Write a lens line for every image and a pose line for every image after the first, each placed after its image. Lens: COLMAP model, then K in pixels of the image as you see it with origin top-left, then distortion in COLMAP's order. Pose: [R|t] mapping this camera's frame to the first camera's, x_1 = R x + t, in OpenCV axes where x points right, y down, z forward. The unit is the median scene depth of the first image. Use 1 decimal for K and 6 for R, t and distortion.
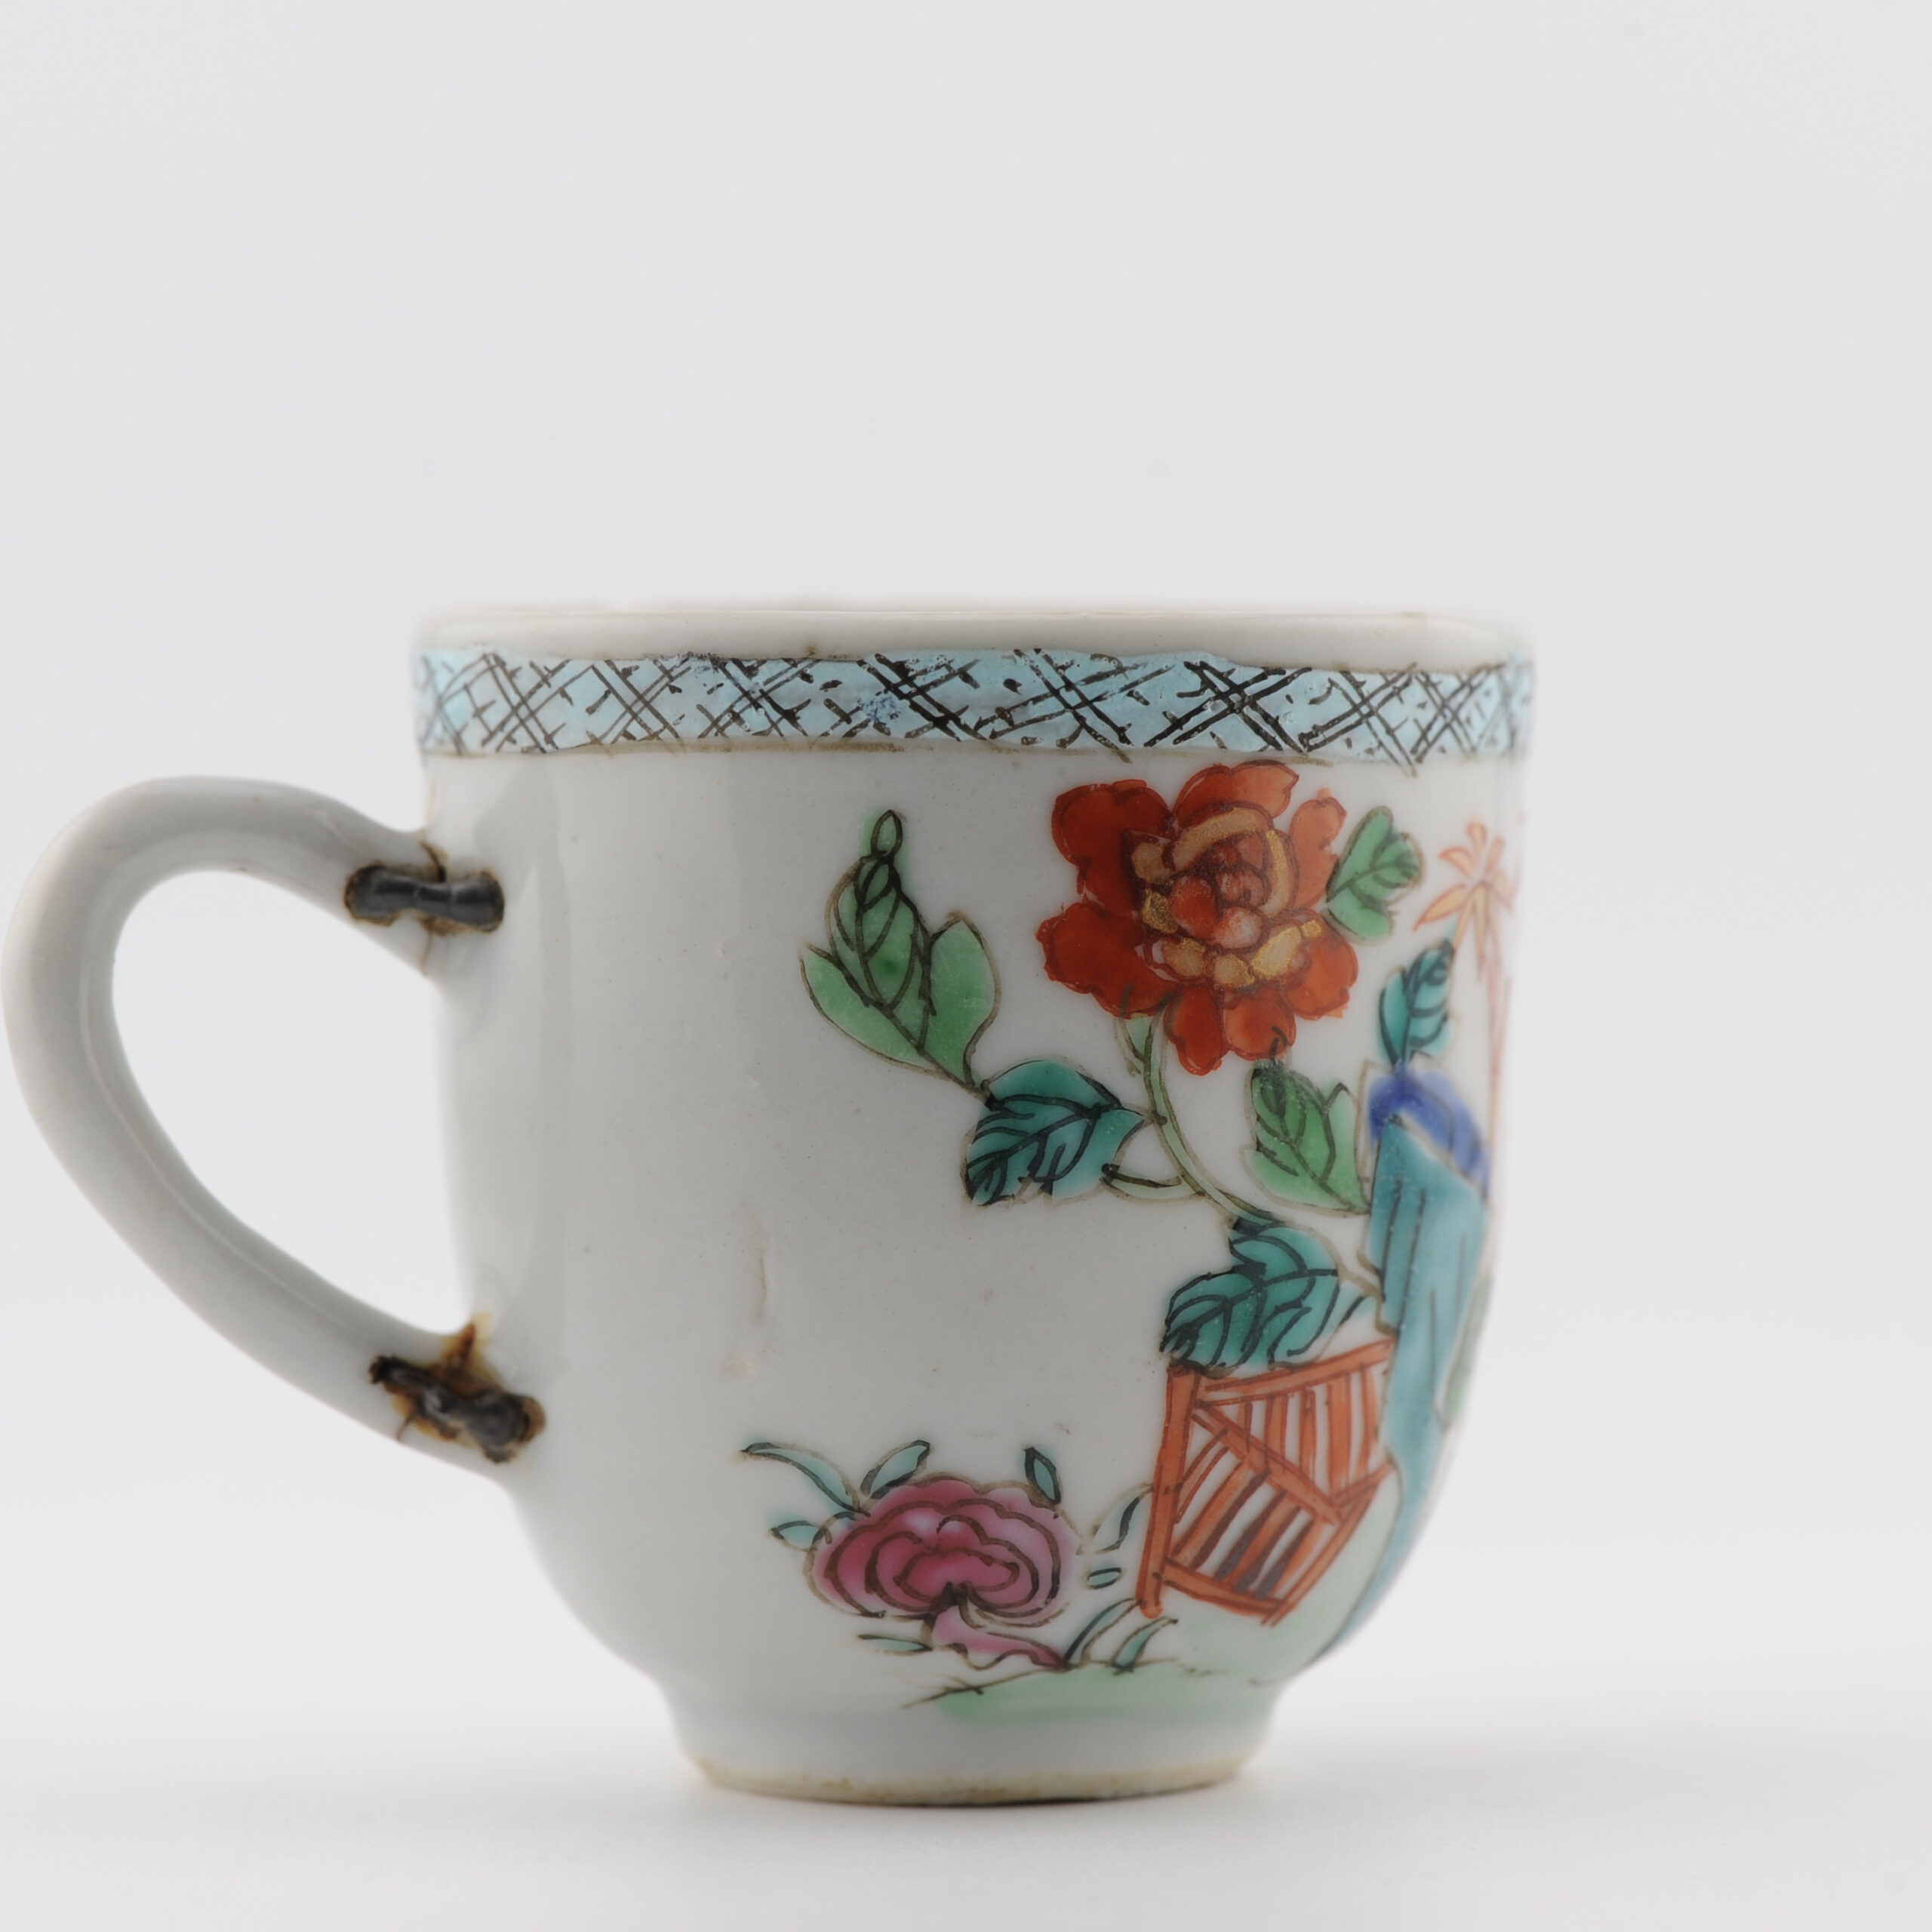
lens RADIAL K [[10835.0, 0, 966.0], [0, 10835.0, 966.0], [0, 0, 1]] dist [-0.197424, 11.386912]
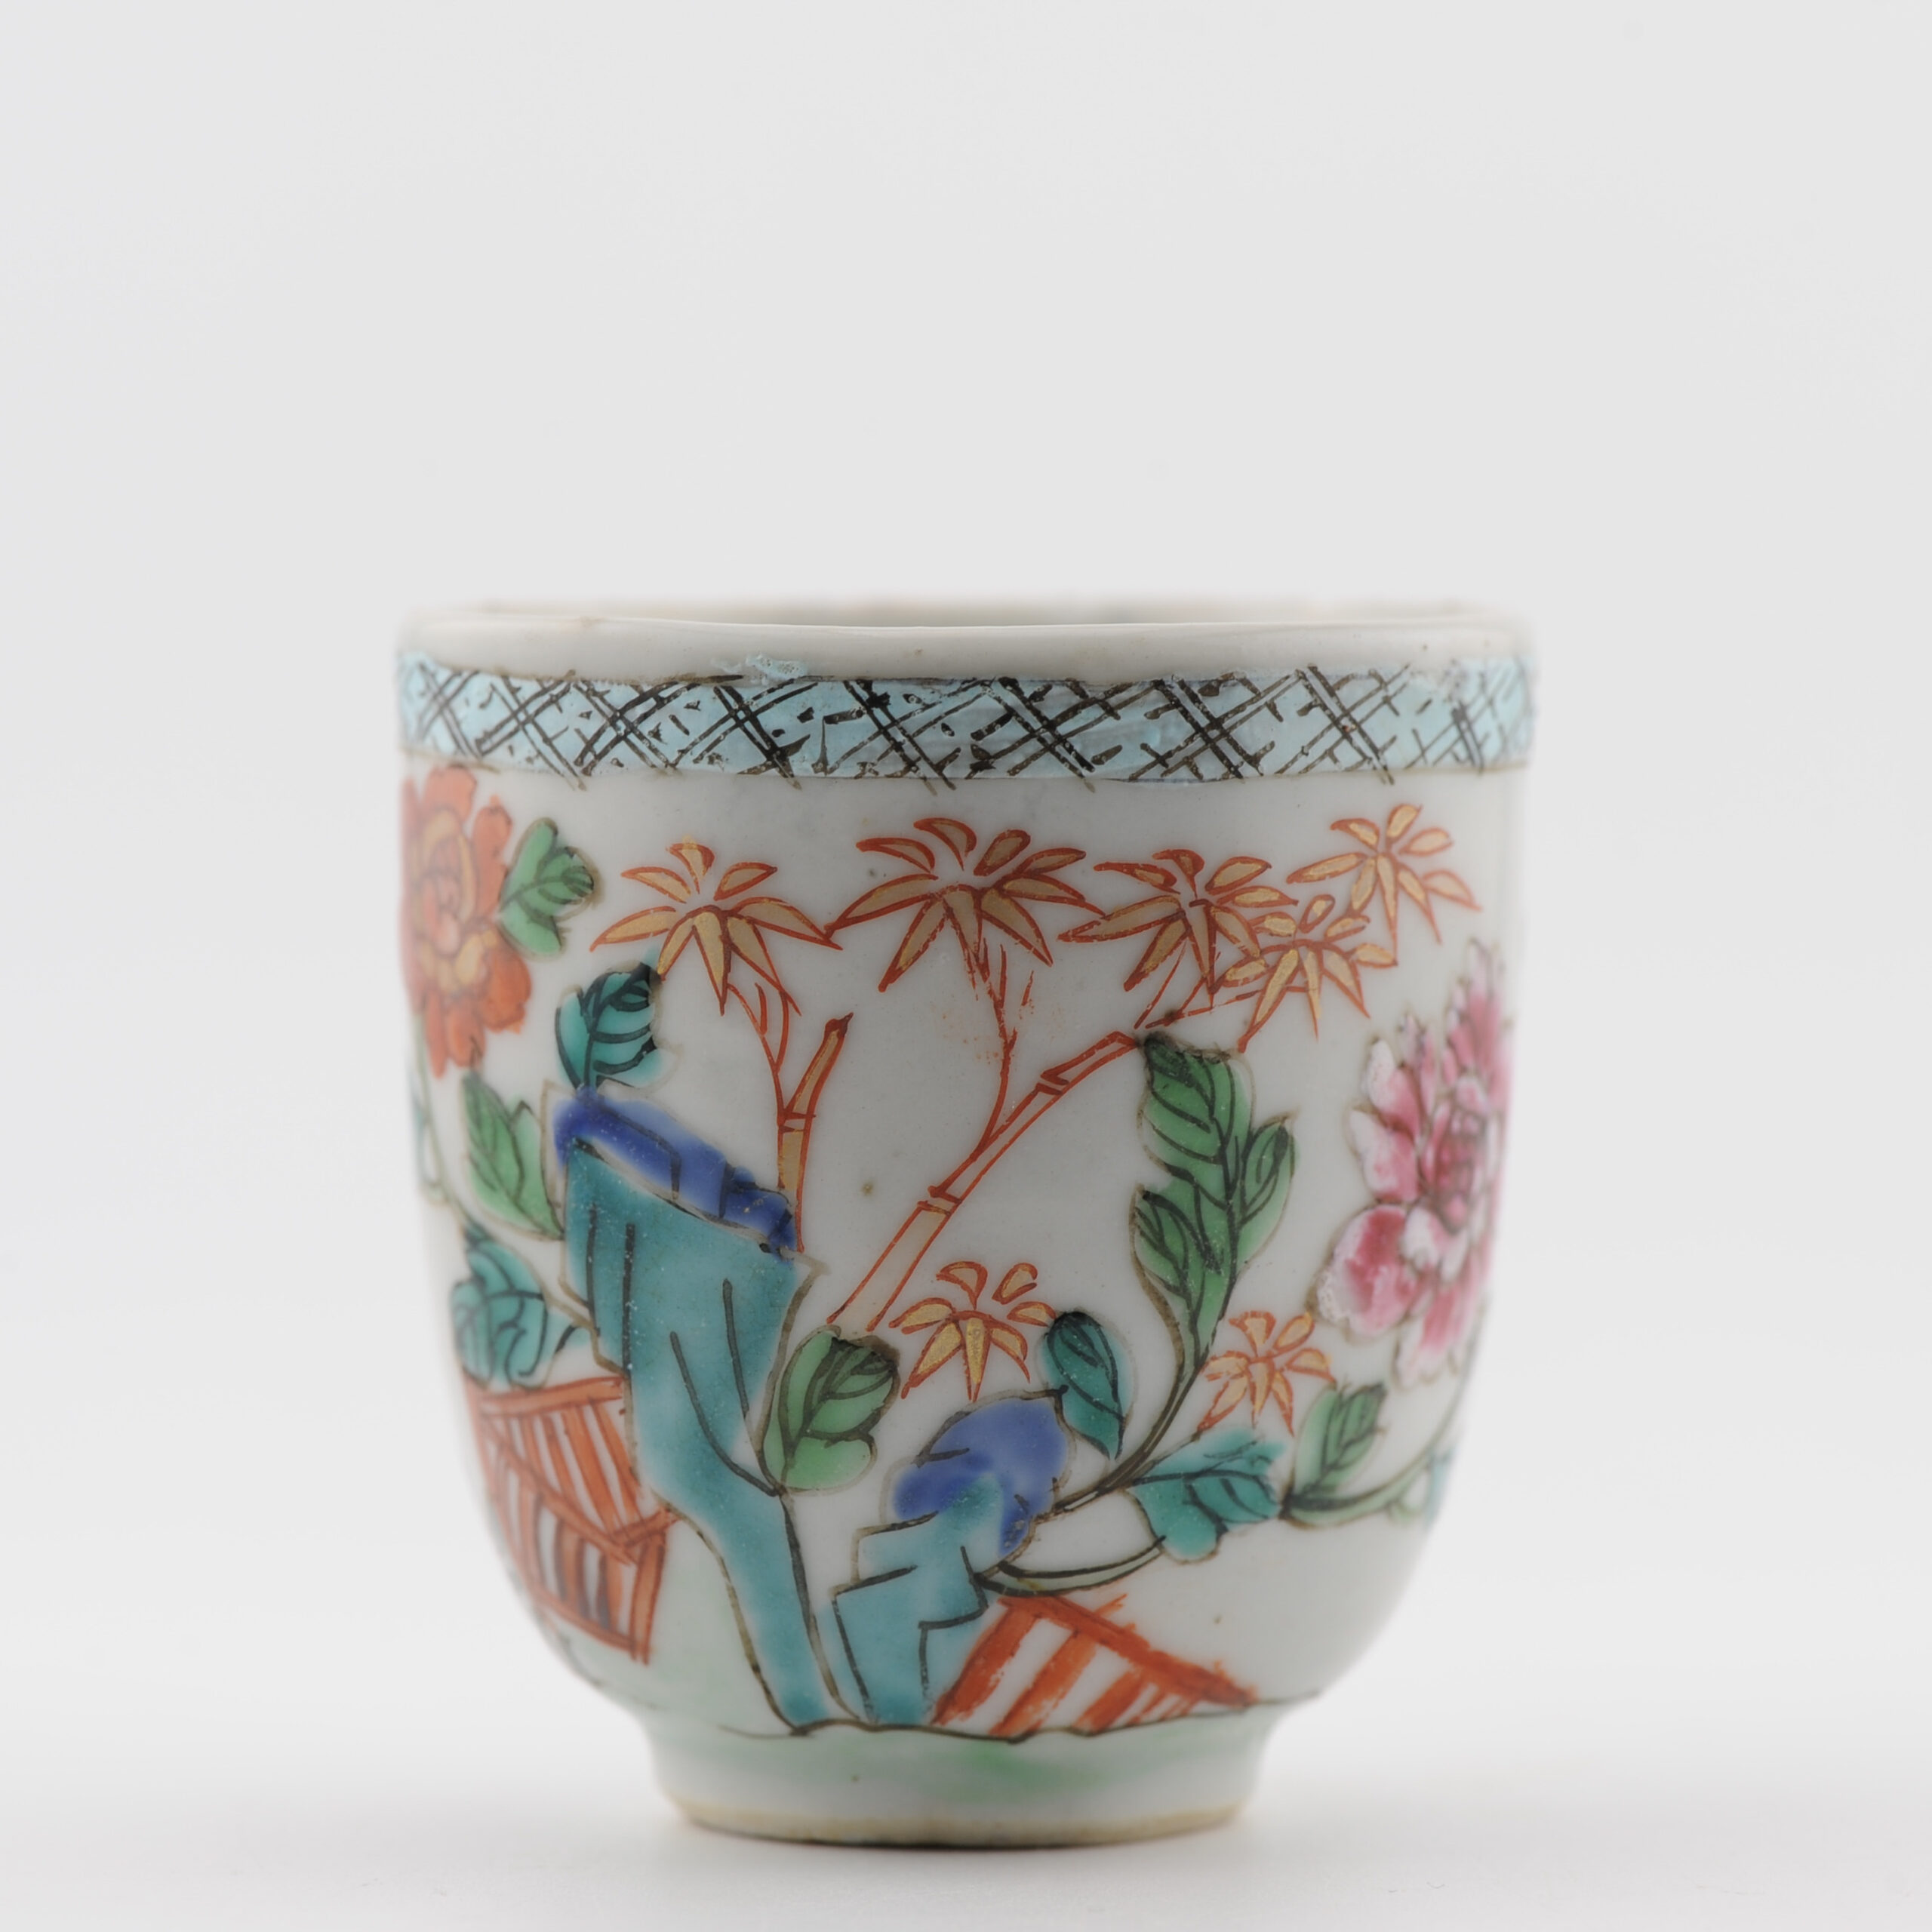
lens RADIAL K [[10835.0, 0, 966.0], [0, 10835.0, 966.0], [0, 0, 1]] dist [-0.197424, 11.386912]
pose [[0.005209, 0.050007, -0.998735, 1.007847], [-0.042490, 0.997858, 0.049742, -0.051439], [0.999083, 0.042177, 0.007323, 1.037015]]
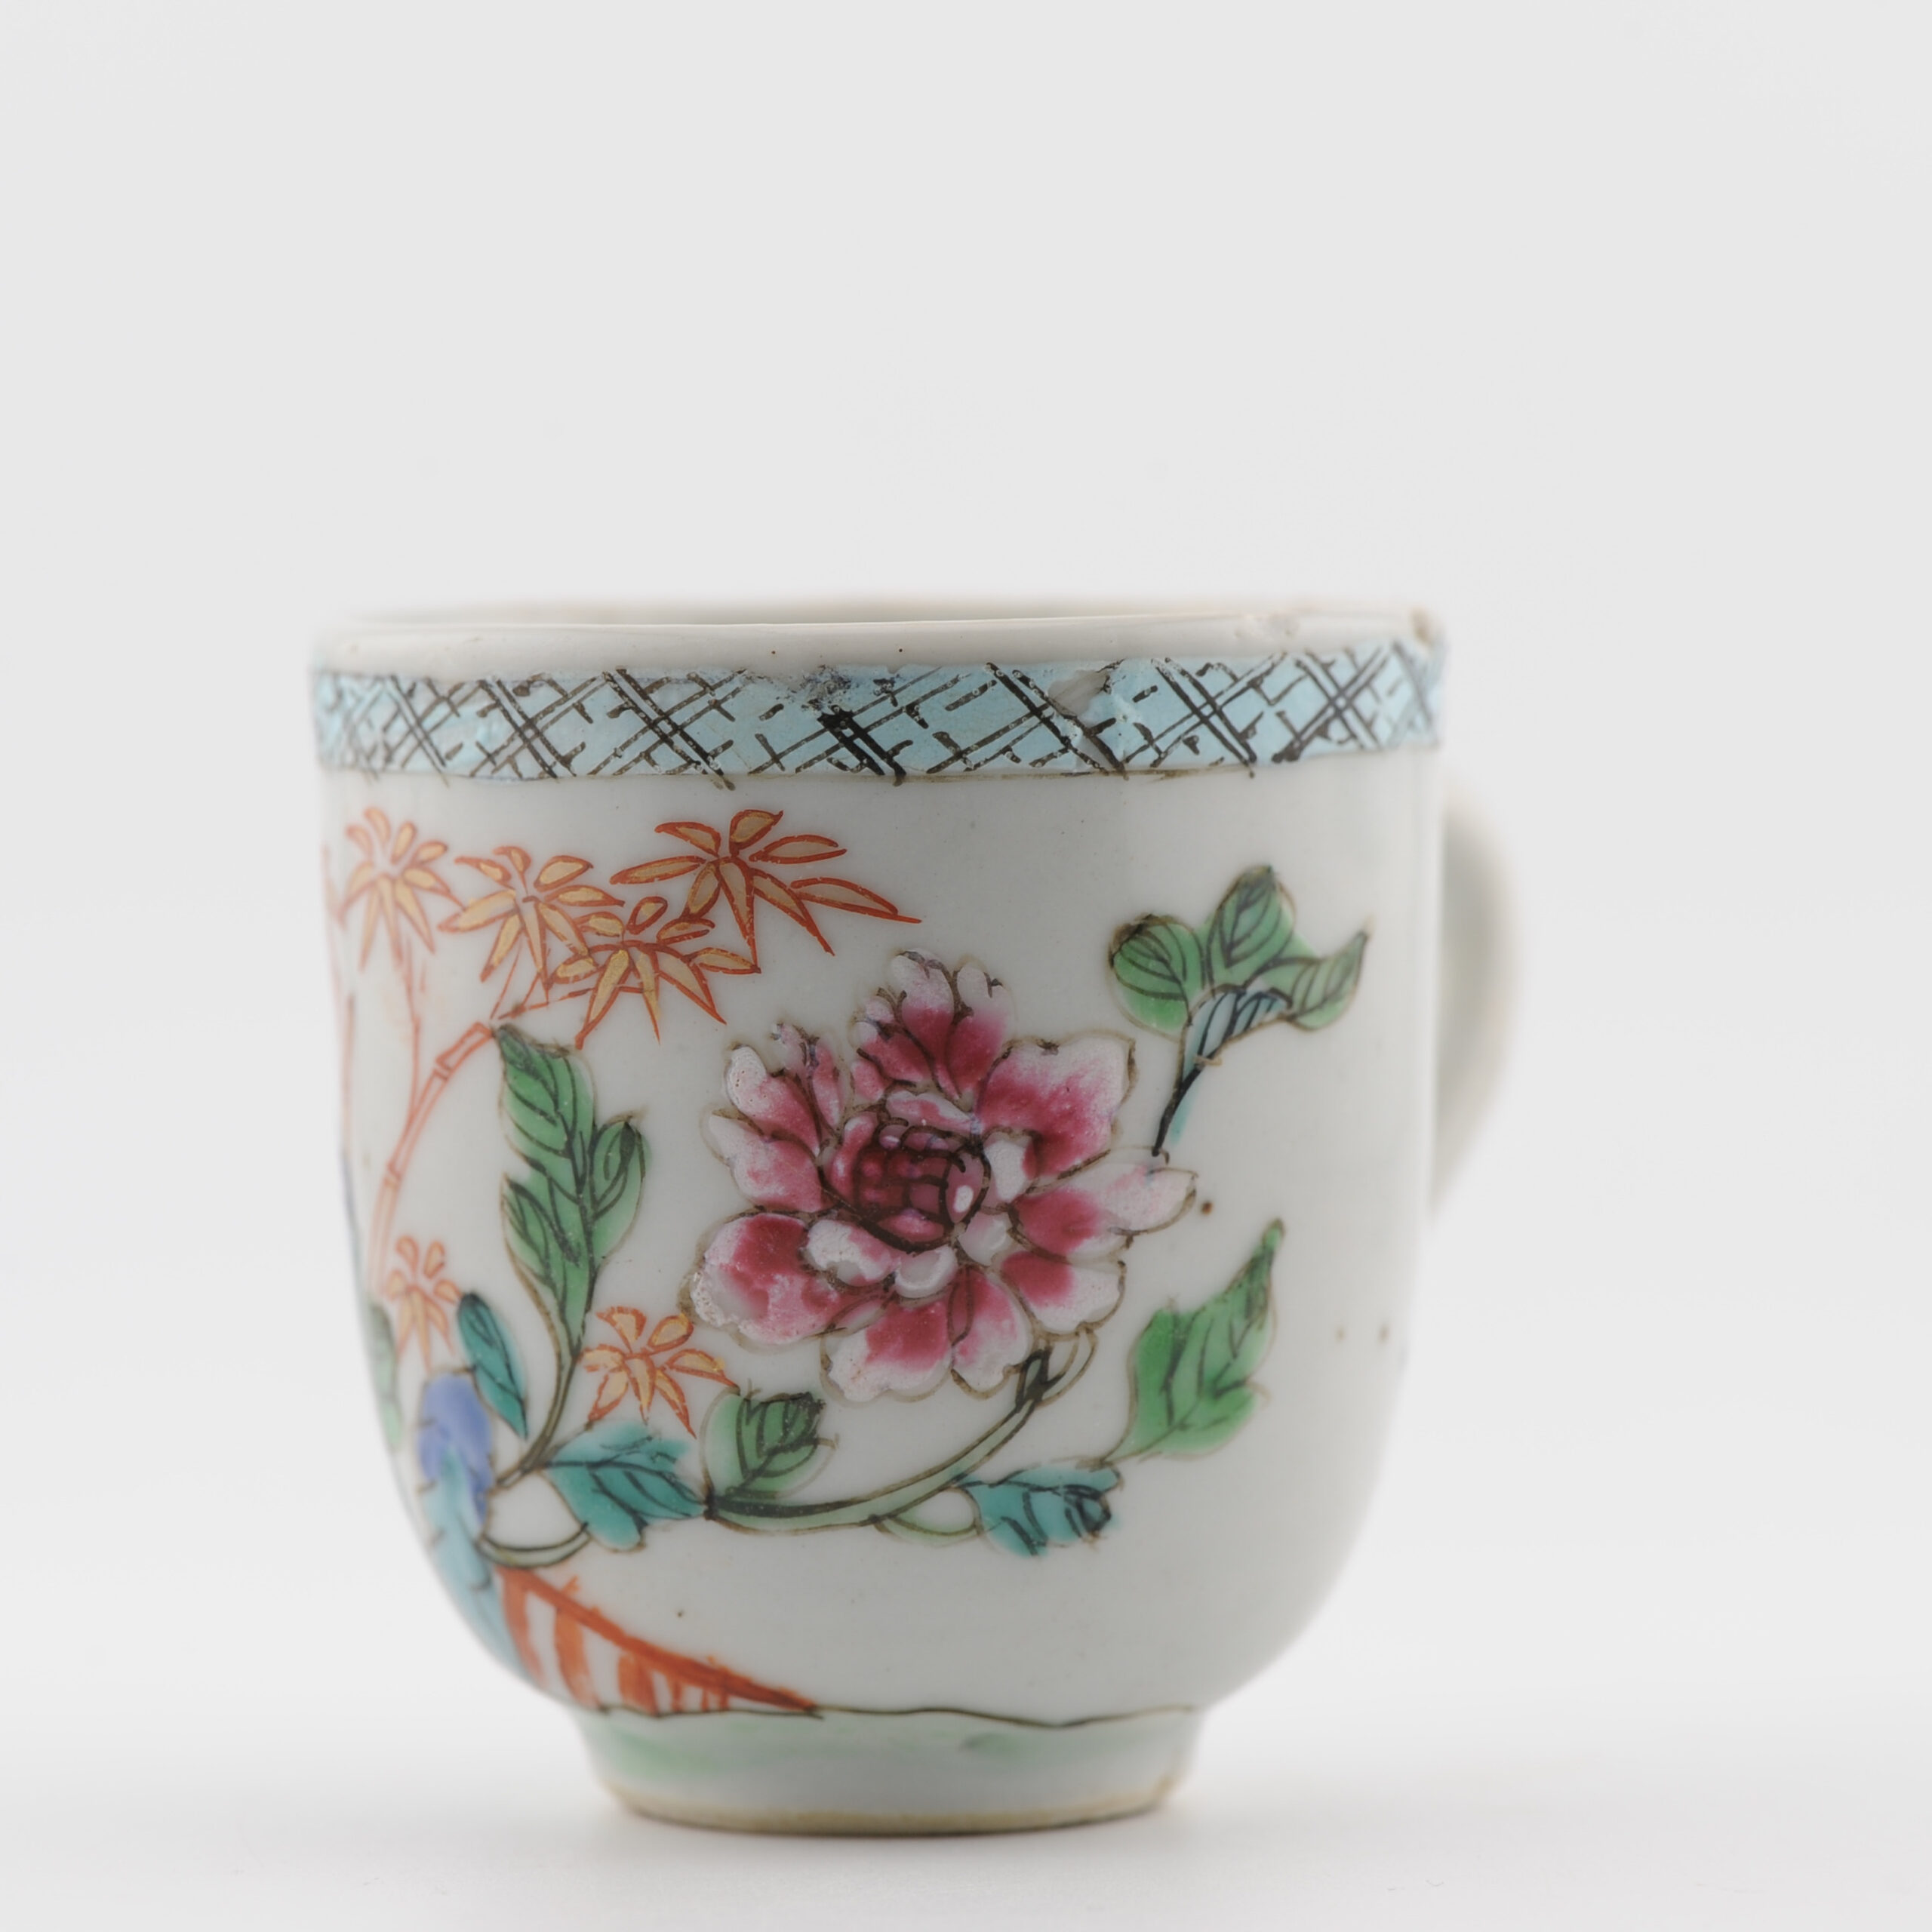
lens RADIAL K [[10835.0, 0, 966.0], [0, 10835.0, 966.0], [0, 0, 1]] dist [-0.197424, 11.386912]
pose [[-0.862820, 0.031764, -0.504513, 0.508371], [-0.014700, 0.996025, 0.087849, -0.090498], [0.505298, 0.083214, -0.858923, 1.922776]]
